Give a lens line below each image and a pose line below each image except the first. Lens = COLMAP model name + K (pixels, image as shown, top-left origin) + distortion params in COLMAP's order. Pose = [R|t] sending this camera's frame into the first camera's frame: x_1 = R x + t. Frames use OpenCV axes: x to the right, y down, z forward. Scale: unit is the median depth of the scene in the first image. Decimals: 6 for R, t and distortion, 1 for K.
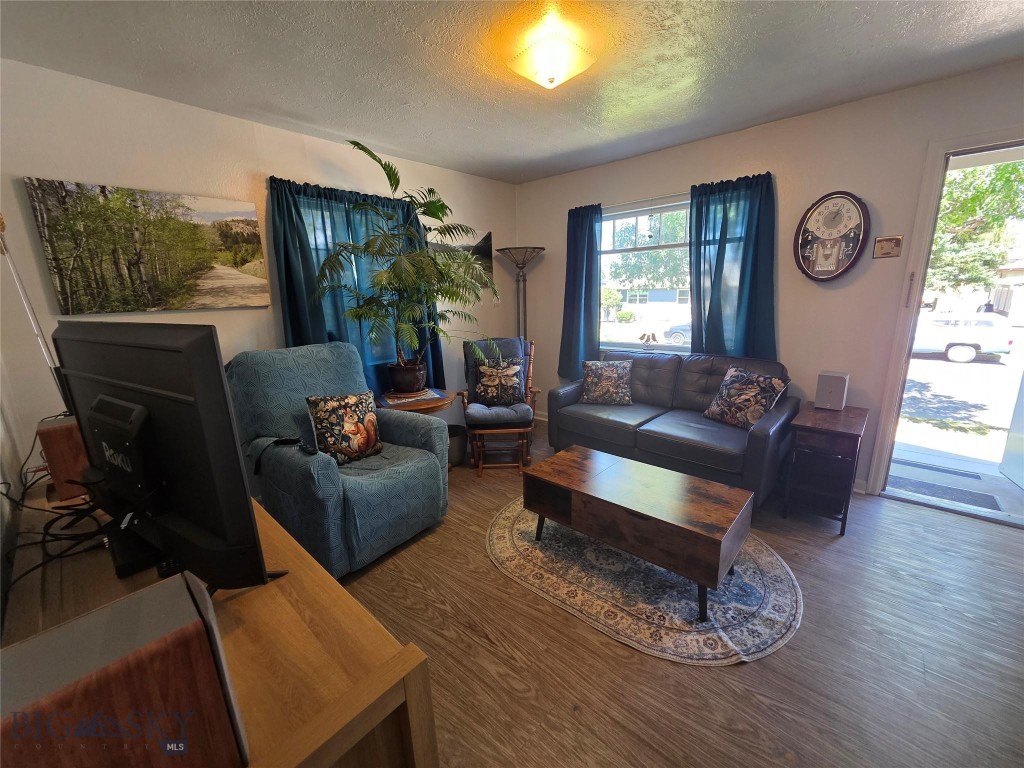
lens RADIAL K [[407.3, 0, 511.2], [0, 407.3, 387.6], [0, 0, 1]] dist [0.003769, -0.000112]
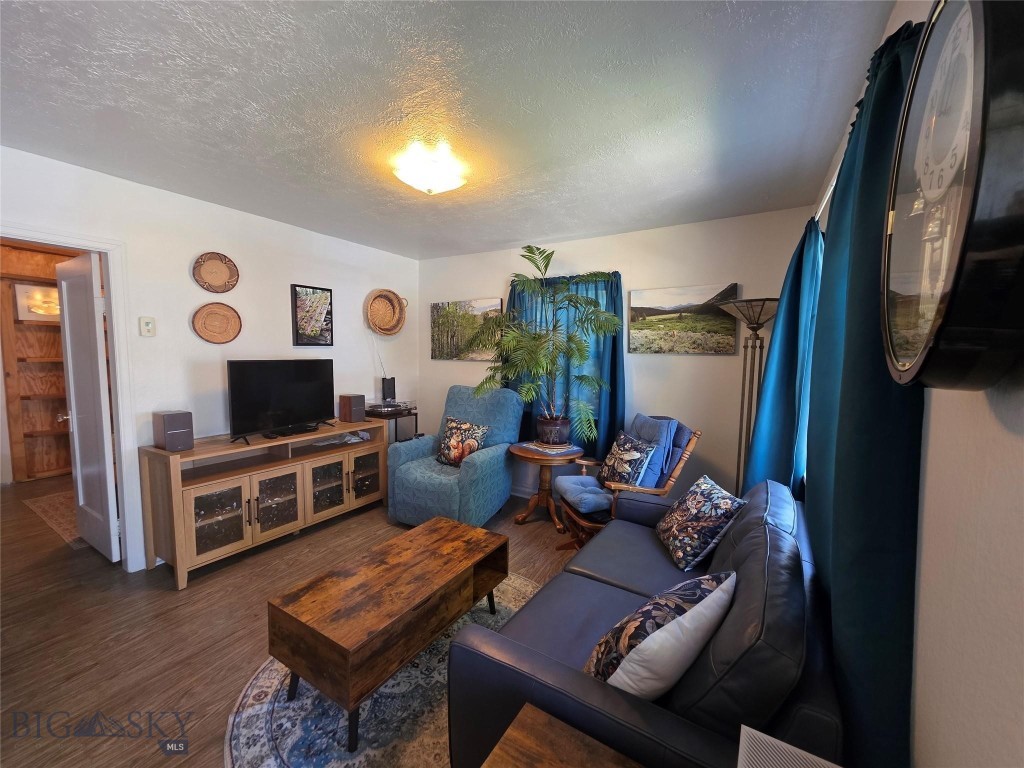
lens RADIAL K [[407.3, 0, 510.9], [0, 407.3, 386.3], [0, 0, 1]] dist [0.003769, -0.000112]
pose [[0.187827, 0.113490, -0.975623, 1.227574], [-0.245539, 0.967189, 0.065238, -0.285858], [0.951016, 0.227300, 0.209531, 0.969014]]
